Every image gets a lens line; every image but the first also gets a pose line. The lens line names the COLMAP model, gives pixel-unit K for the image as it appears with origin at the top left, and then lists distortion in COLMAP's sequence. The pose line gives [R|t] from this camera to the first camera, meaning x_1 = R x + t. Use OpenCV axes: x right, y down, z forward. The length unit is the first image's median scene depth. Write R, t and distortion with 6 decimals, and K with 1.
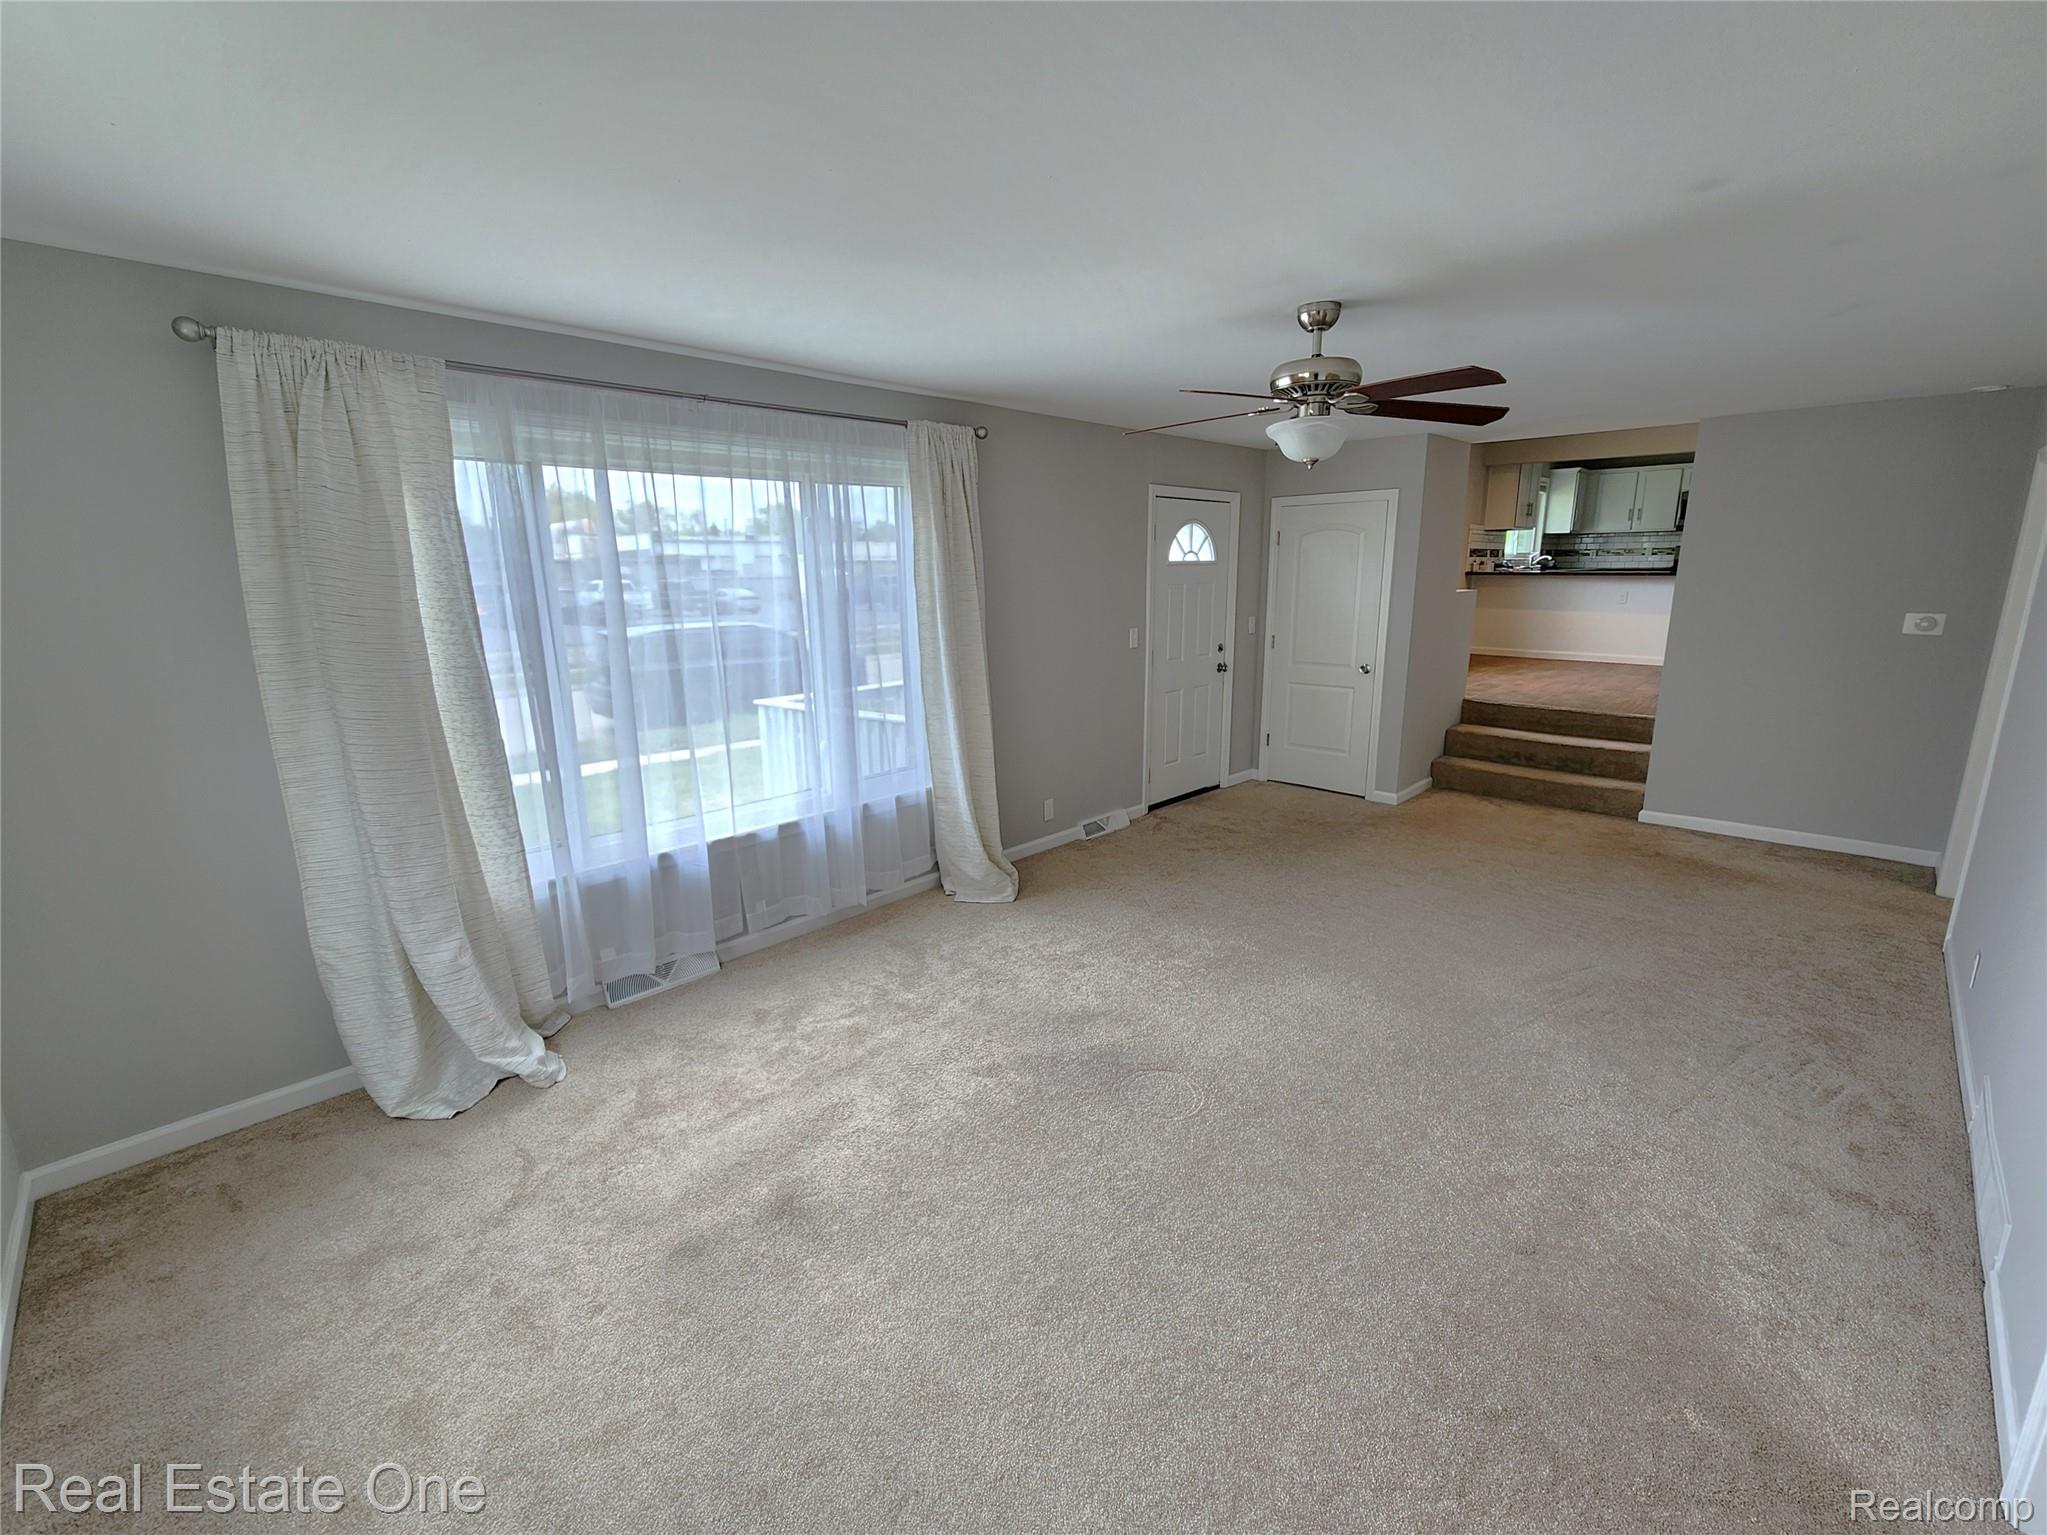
lens RADIAL K [[848.5, 0, 1023.5], [0, 848.5, 767.5], [0, 0, 1]] dist [0.011803, 0.000029]
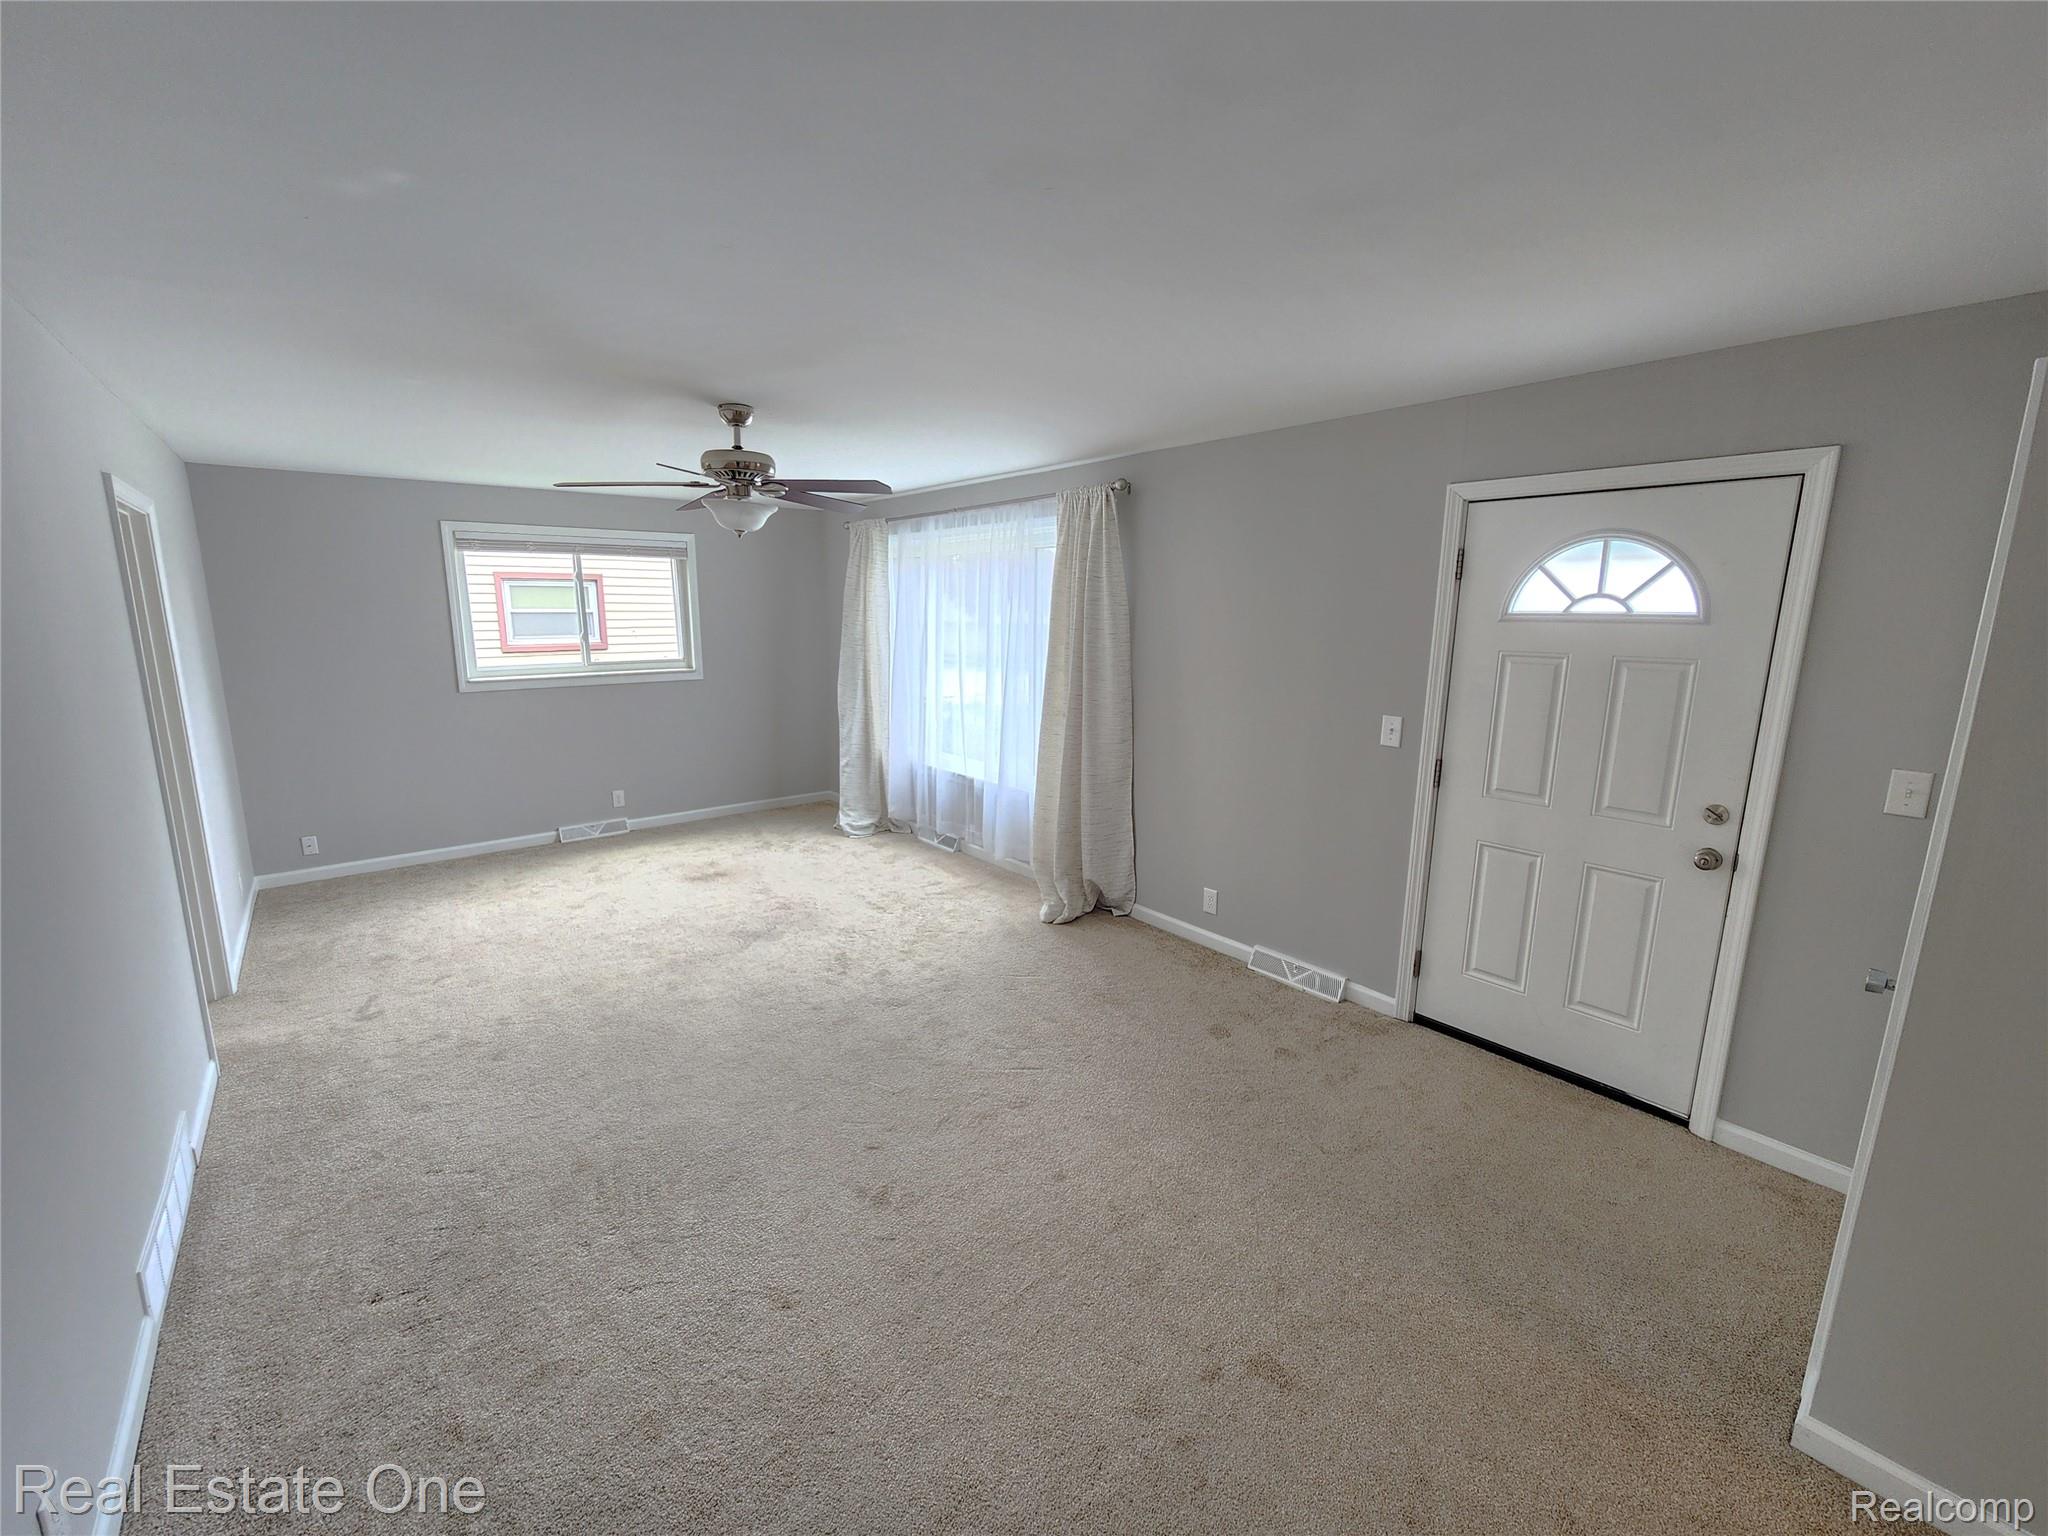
lens RADIAL K [[848.9, 0, 1024.0], [0, 848.9, 768.0], [0, 0, 1]] dist [0.011803, 0.000029]
pose [[-0.094997, 0.207681, -0.973573, 0.740729], [-0.229120, 0.947178, 0.224407, -0.195356], [0.968752, 0.244382, -0.042395, 0.726496]]
